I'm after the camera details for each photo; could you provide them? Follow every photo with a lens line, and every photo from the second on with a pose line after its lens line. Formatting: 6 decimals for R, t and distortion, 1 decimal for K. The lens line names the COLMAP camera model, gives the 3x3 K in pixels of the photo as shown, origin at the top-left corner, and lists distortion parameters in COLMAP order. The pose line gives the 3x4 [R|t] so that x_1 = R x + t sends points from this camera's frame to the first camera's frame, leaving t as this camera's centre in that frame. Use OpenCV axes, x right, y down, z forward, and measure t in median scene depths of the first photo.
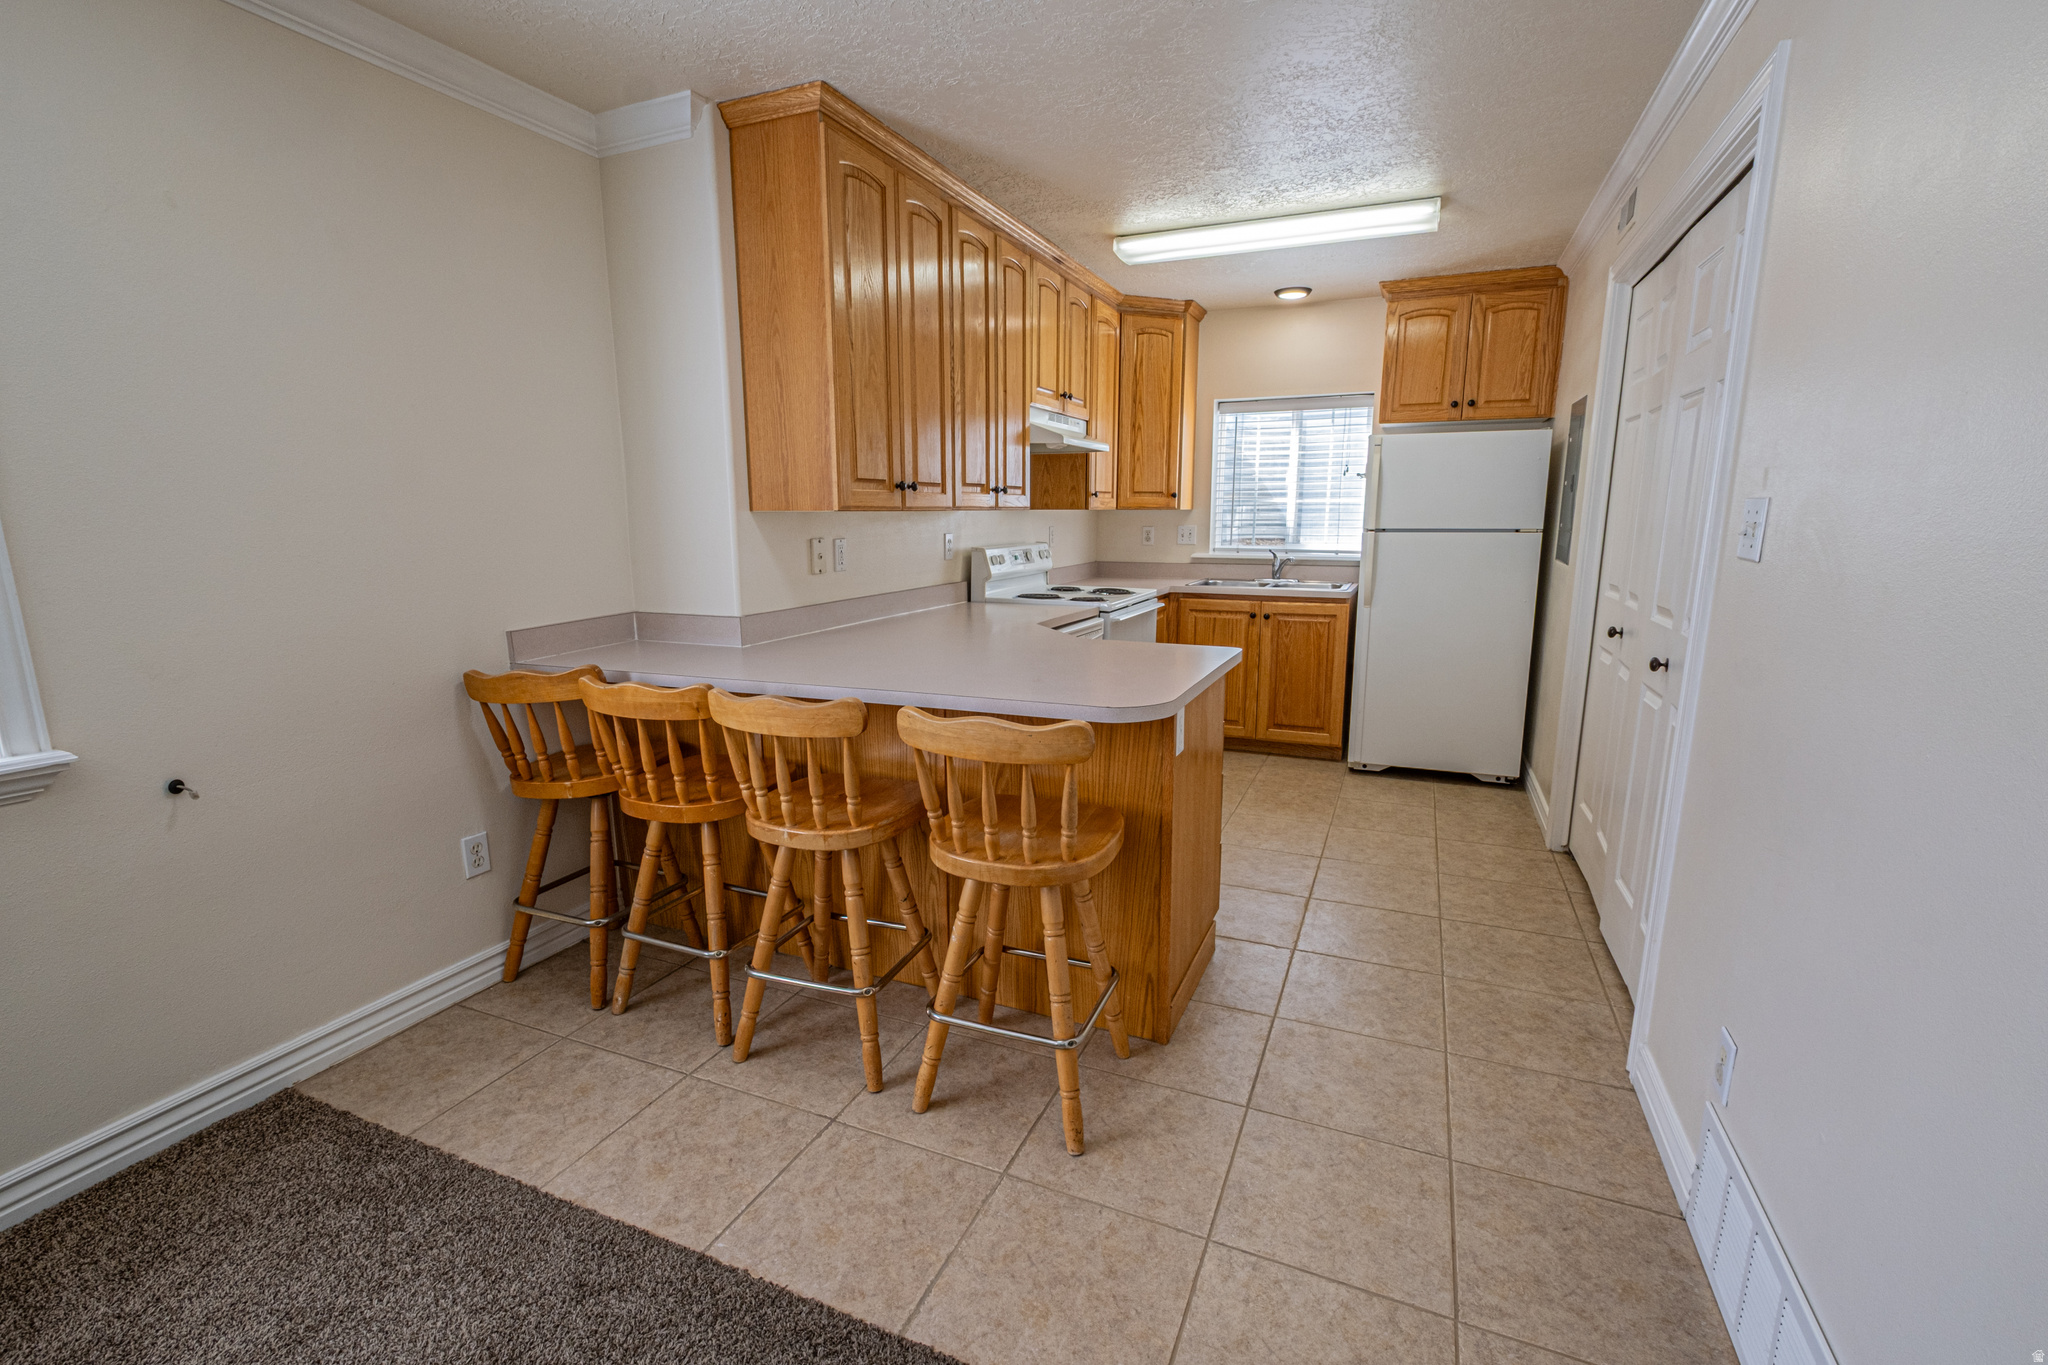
lens RADIAL K [[908.1, 0, 1012.7], [0, 908.1, 688.4], [0, 0, 1]] dist [0.000327, -0.000320]
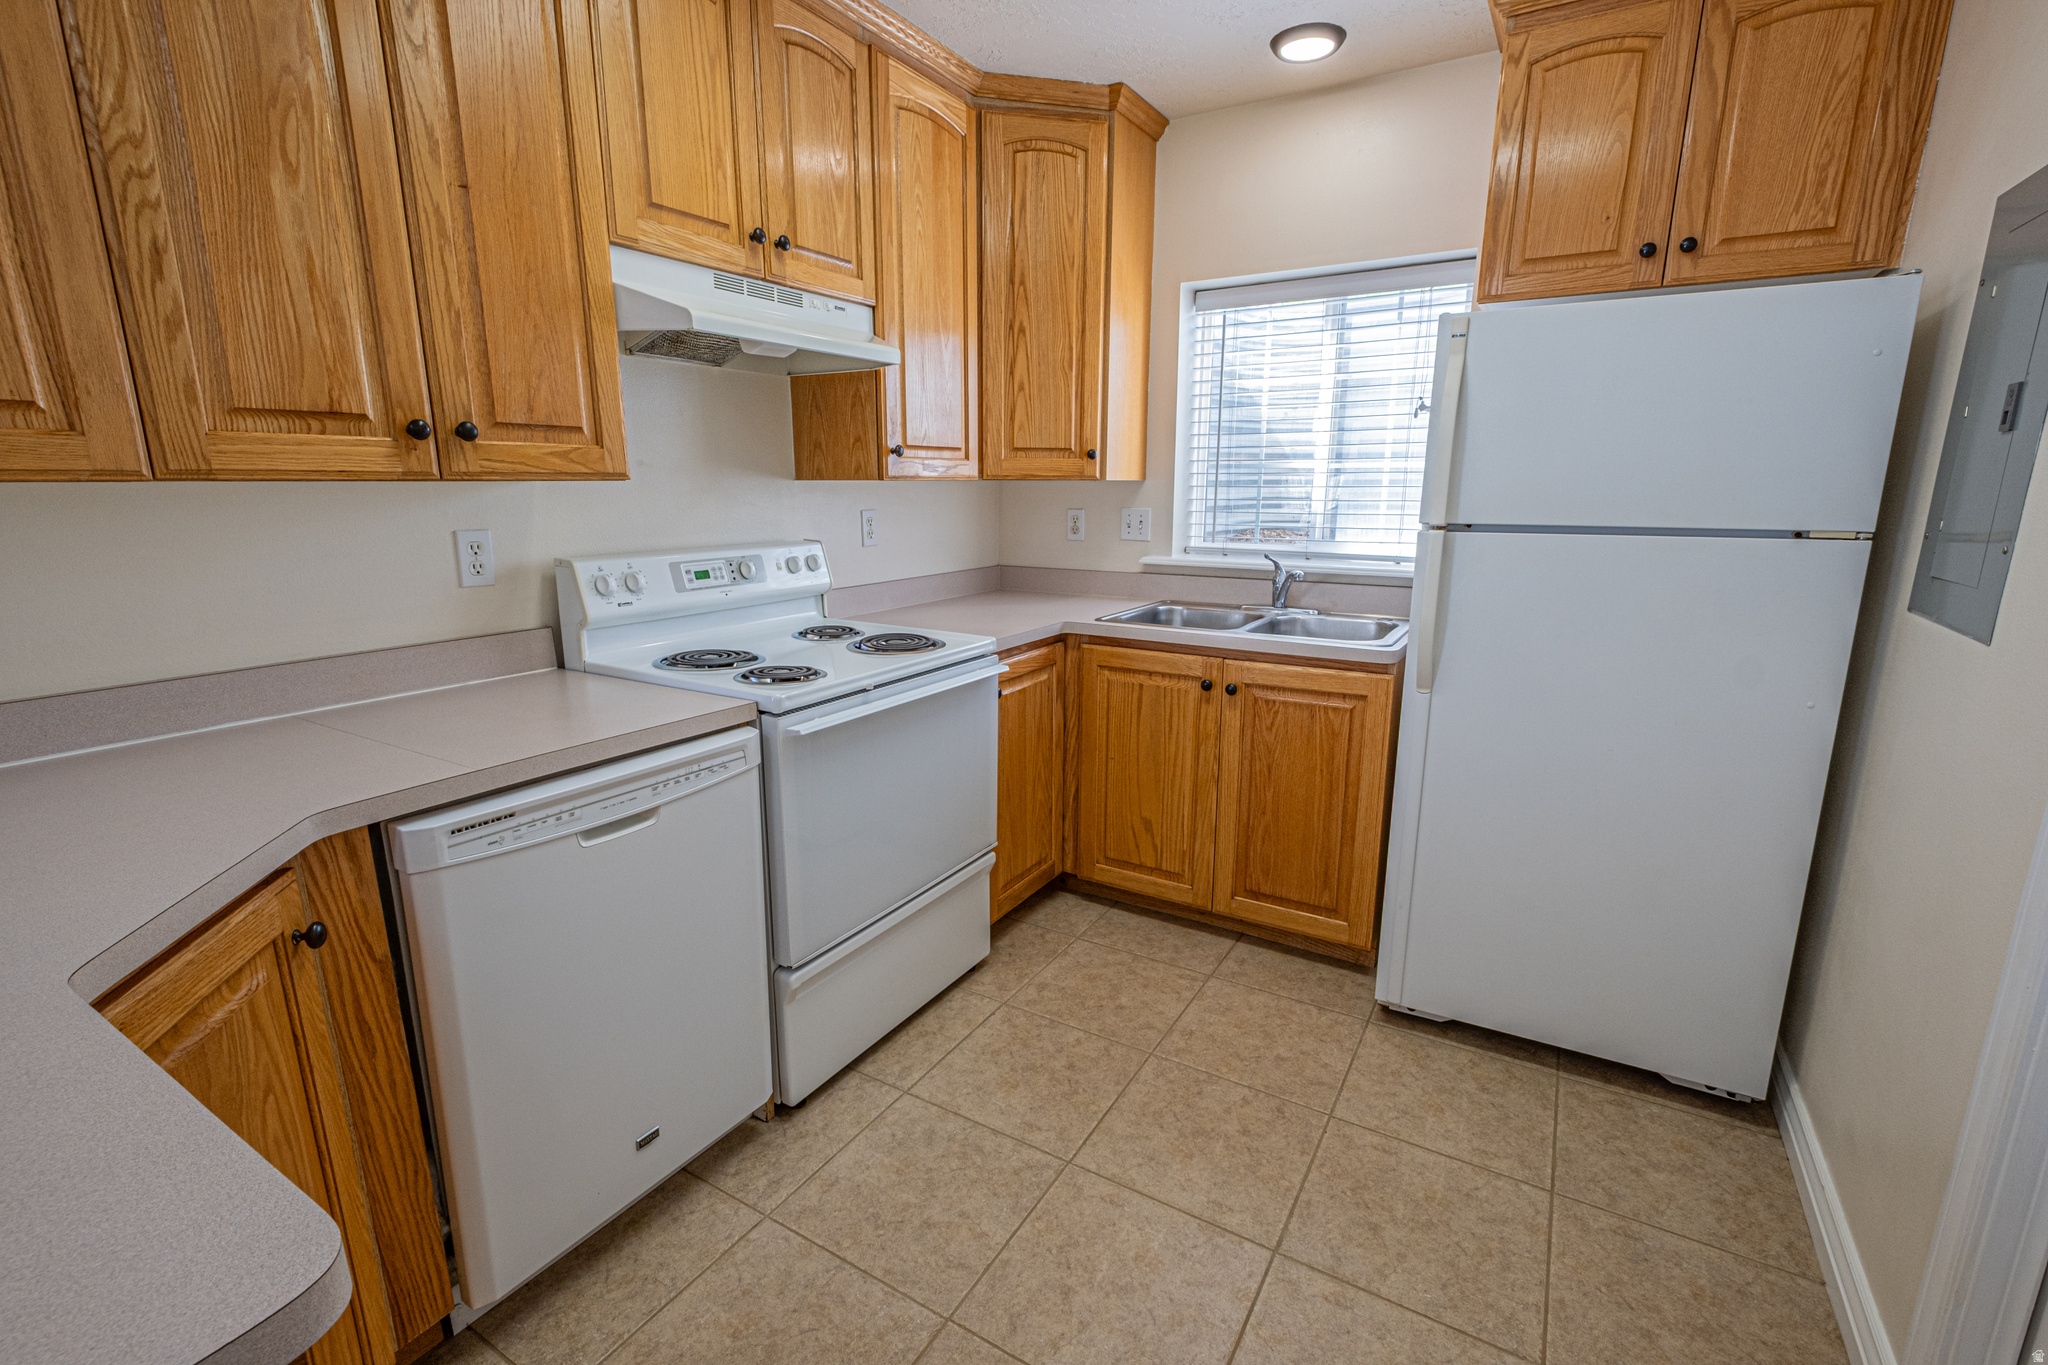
lens RADIAL K [[908.1, 0, 1012.7], [0, 908.1, 688.4], [0, 0, 1]] dist [0.000327, -0.000320]
pose [[0.990779, 0.033145, -0.131368, 0.242486], [-0.029023, 0.999028, 0.033173, -0.100866], [0.132340, -0.029054, 0.990779, 0.510149]]
